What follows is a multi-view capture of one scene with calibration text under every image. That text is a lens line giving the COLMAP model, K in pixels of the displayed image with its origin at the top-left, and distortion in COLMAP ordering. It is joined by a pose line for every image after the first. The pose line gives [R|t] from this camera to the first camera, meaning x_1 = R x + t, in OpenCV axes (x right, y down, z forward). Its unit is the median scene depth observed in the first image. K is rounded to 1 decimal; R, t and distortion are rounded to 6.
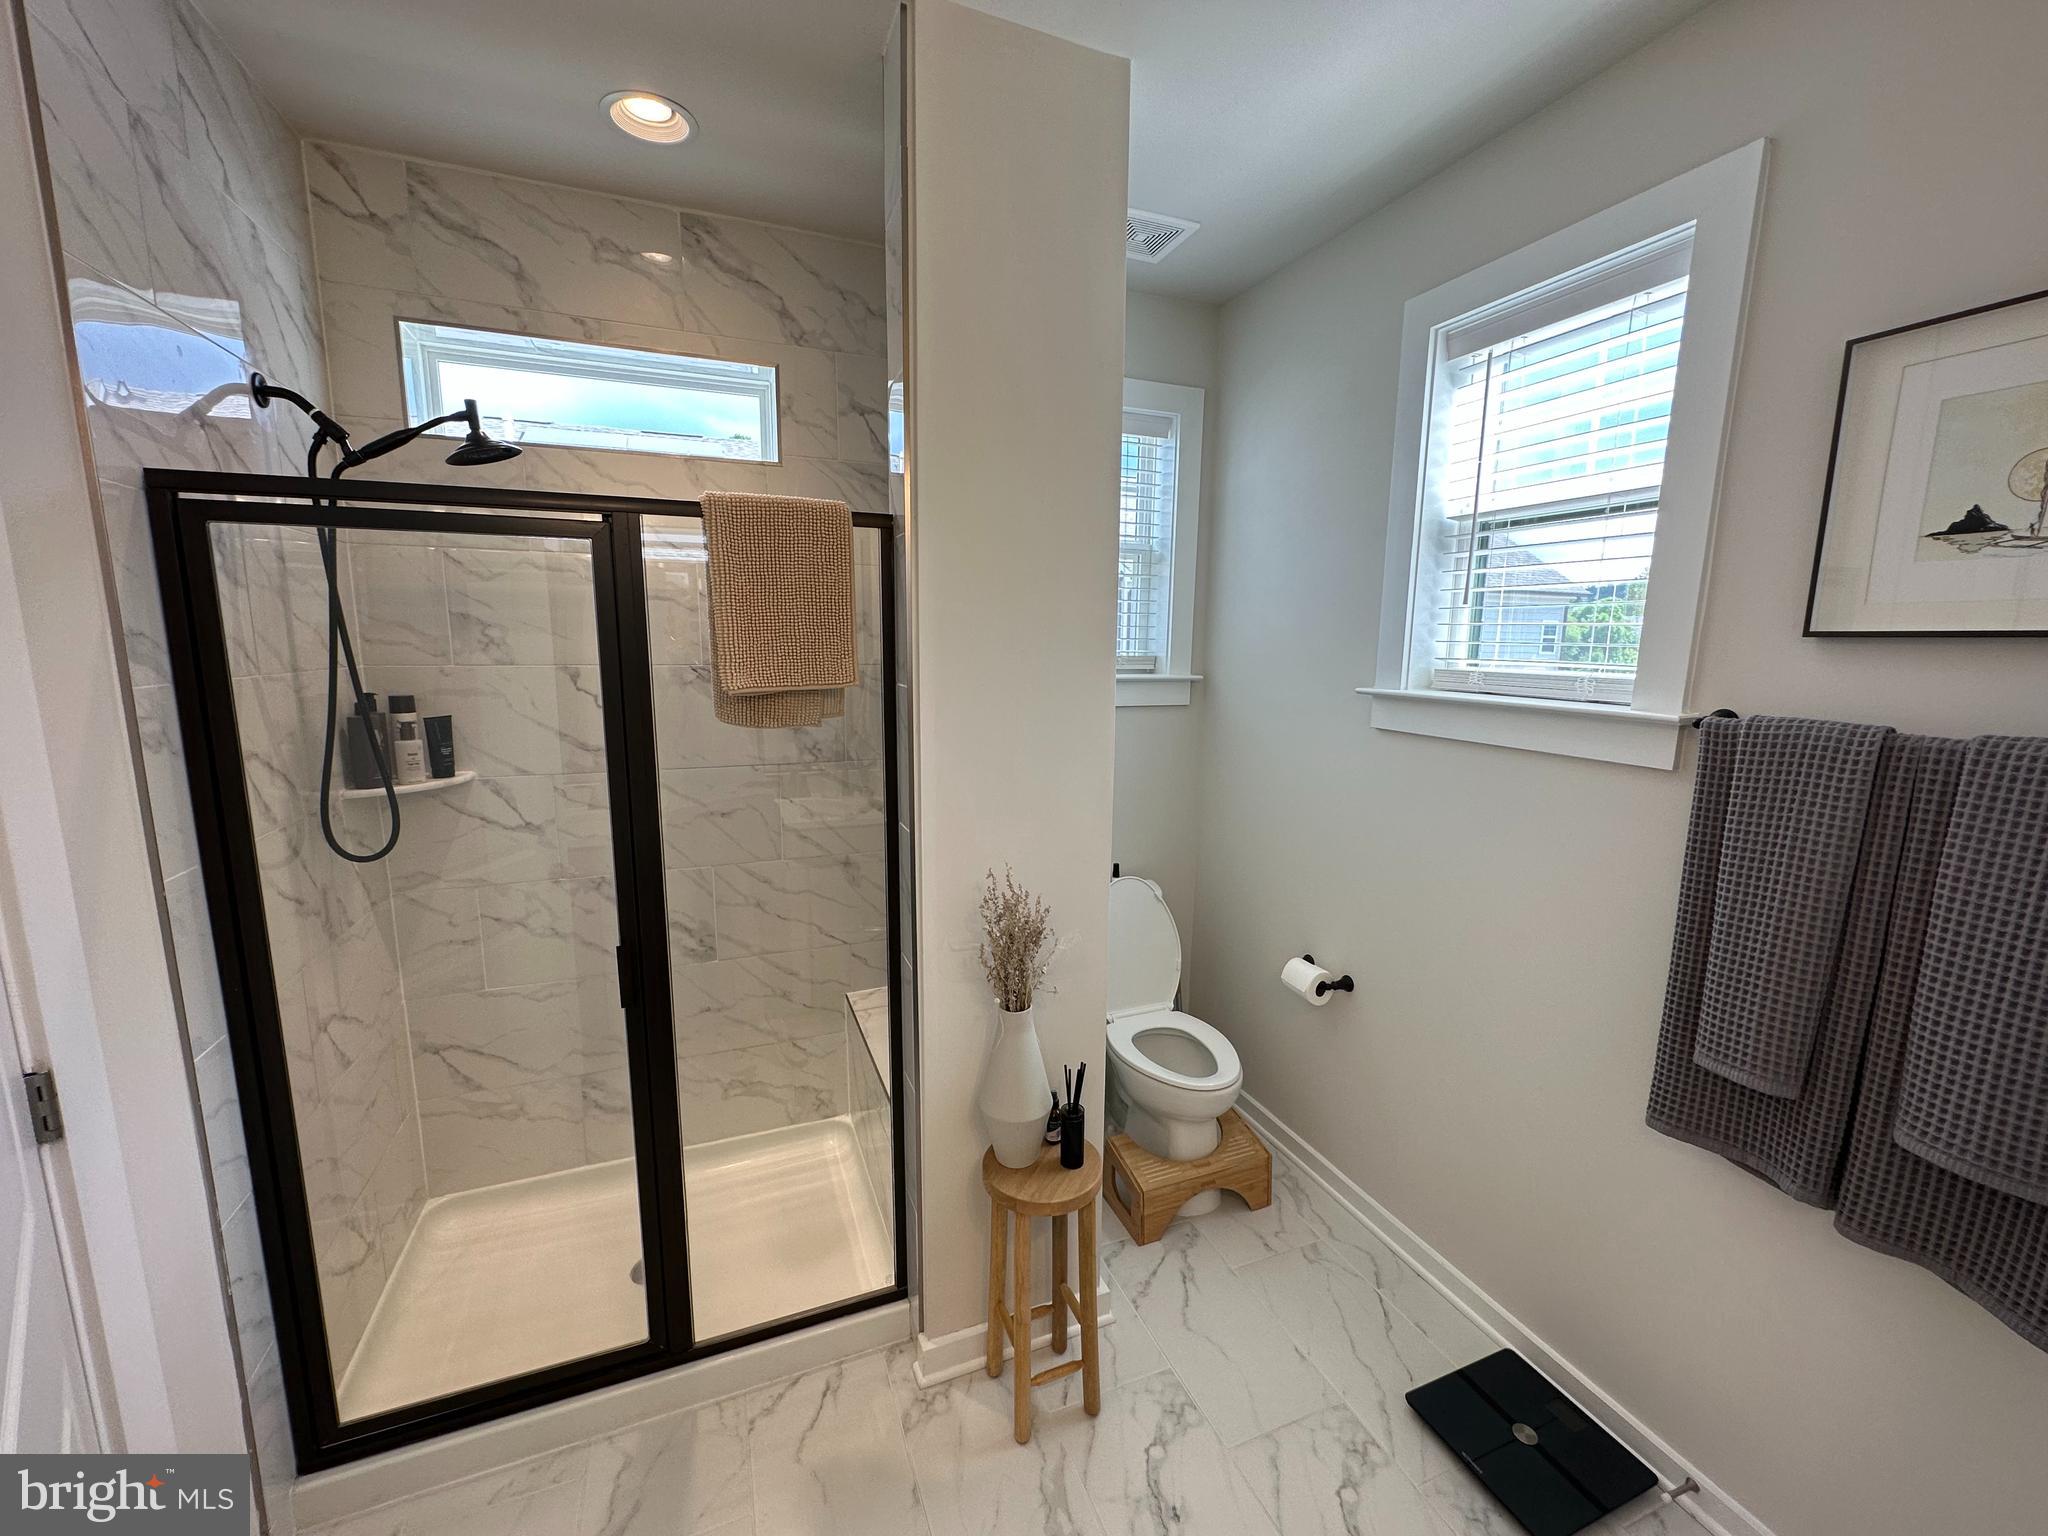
lens RADIAL K [[814.3, 0, 1024.0], [0, 814.3, 768.0], [0, 0, 1]] dist [-0.003017, 0.000031]
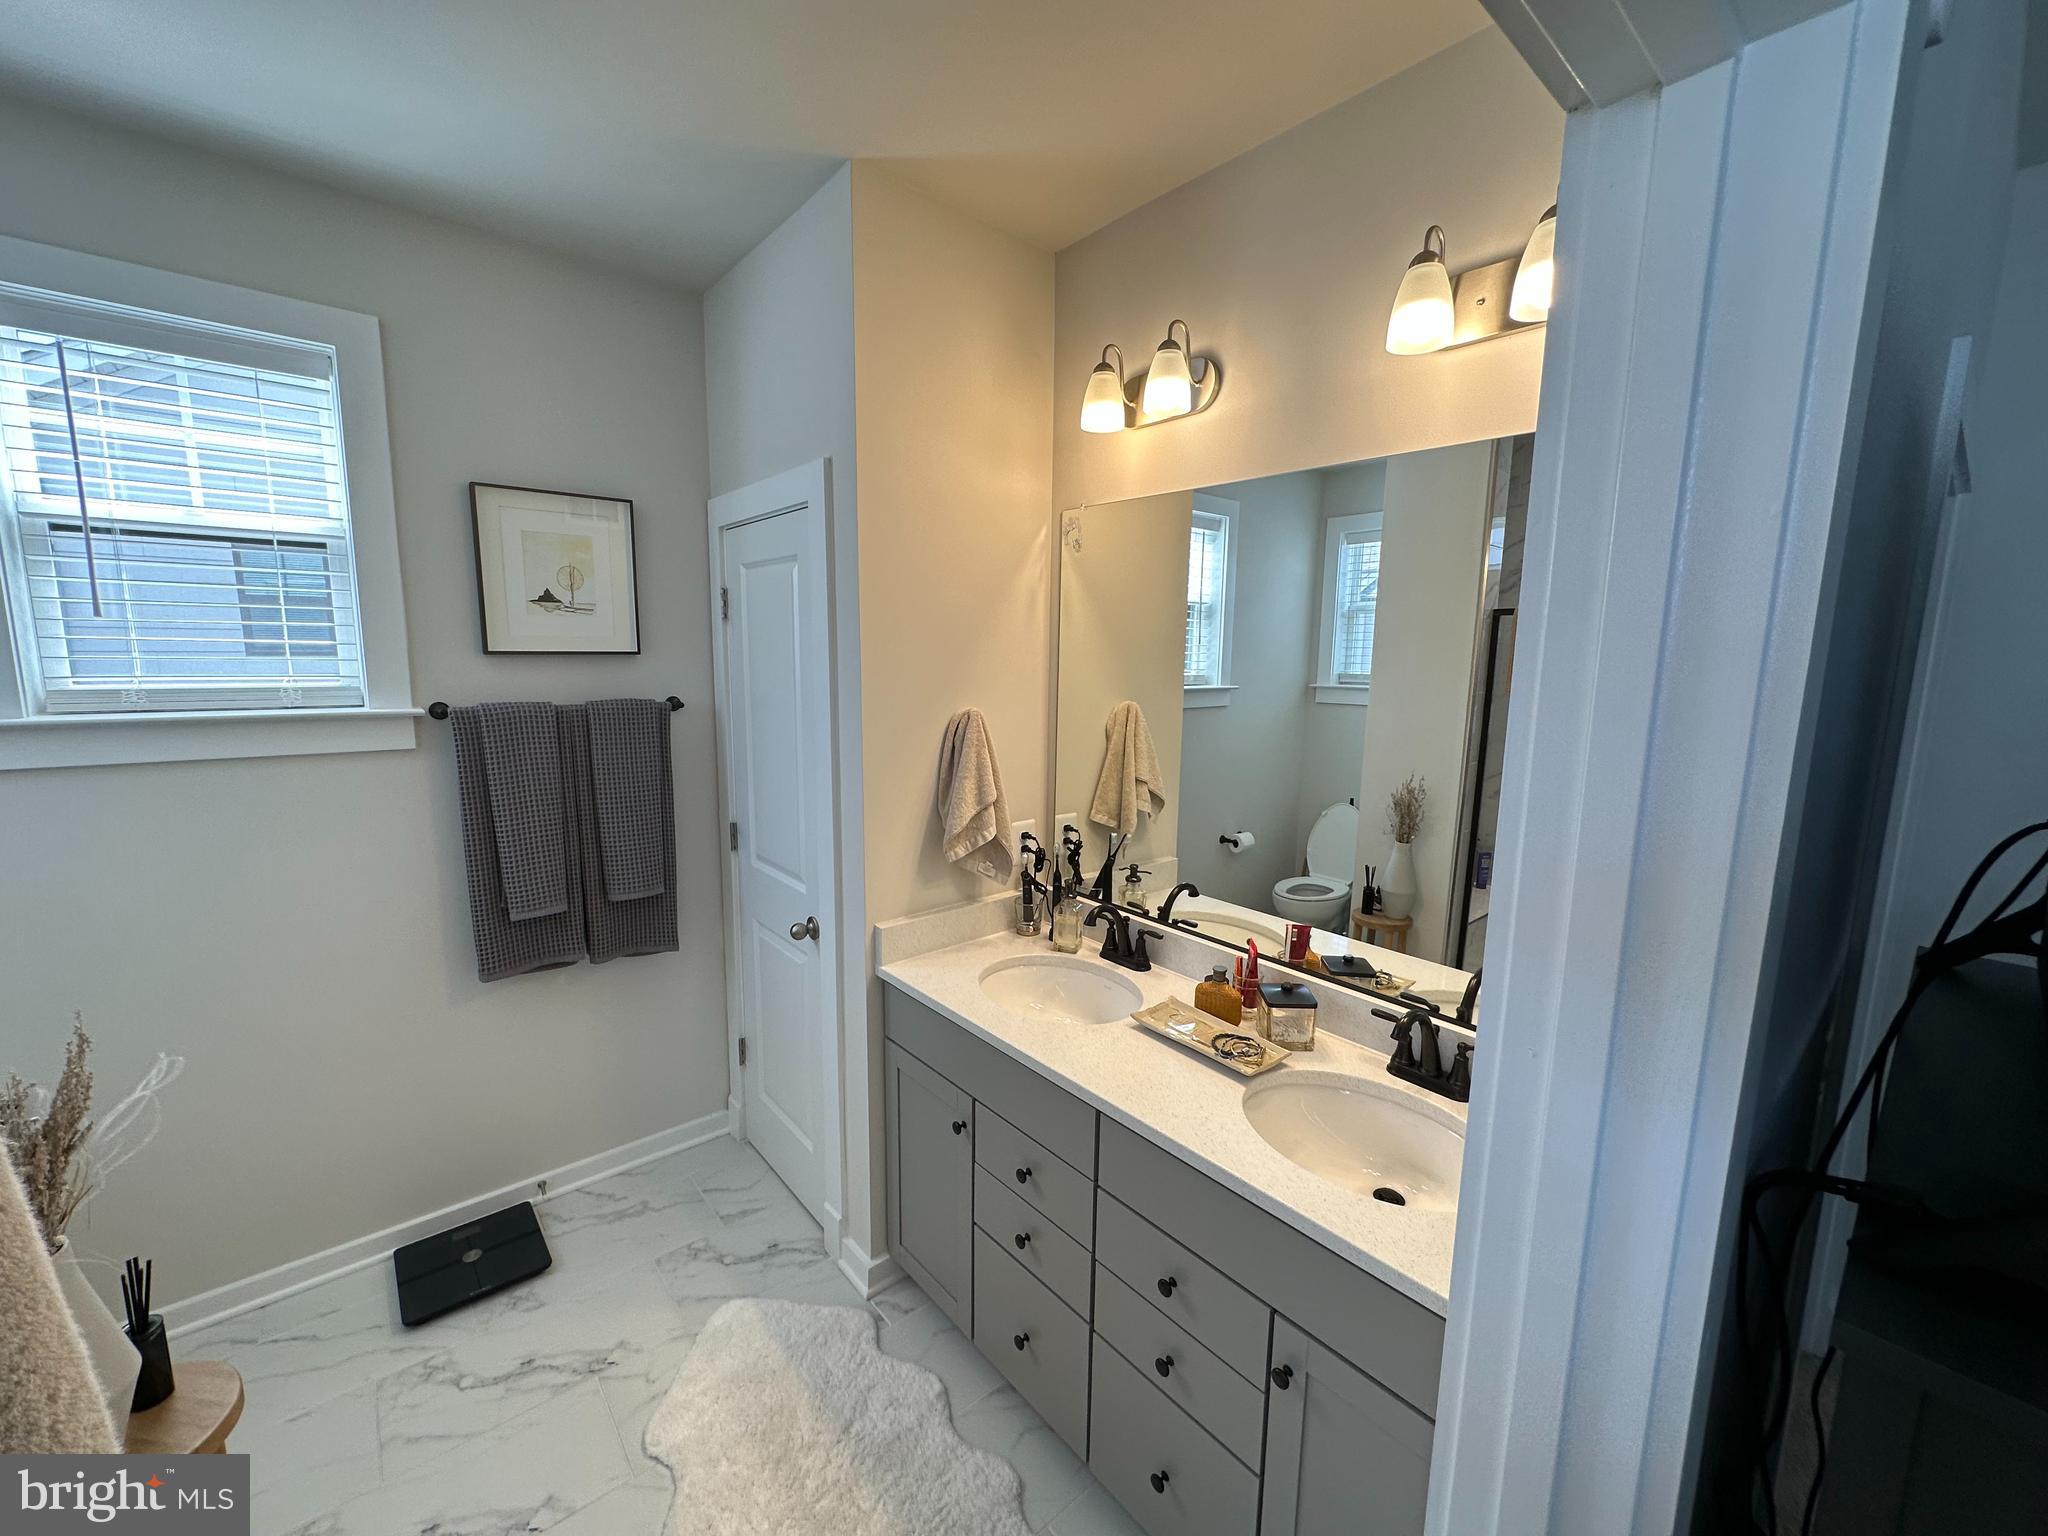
lens RADIAL K [[814.3, 0, 1024.0], [0, 814.3, 768.0], [0, 0, 1]] dist [-0.003017, 0.000031]
pose [[-0.318429, -0.155619, 0.935086, -0.869006], [0.131111, 0.969722, 0.206031, -0.117886], [-0.938836, 0.188206, -0.288384, 0.427219]]
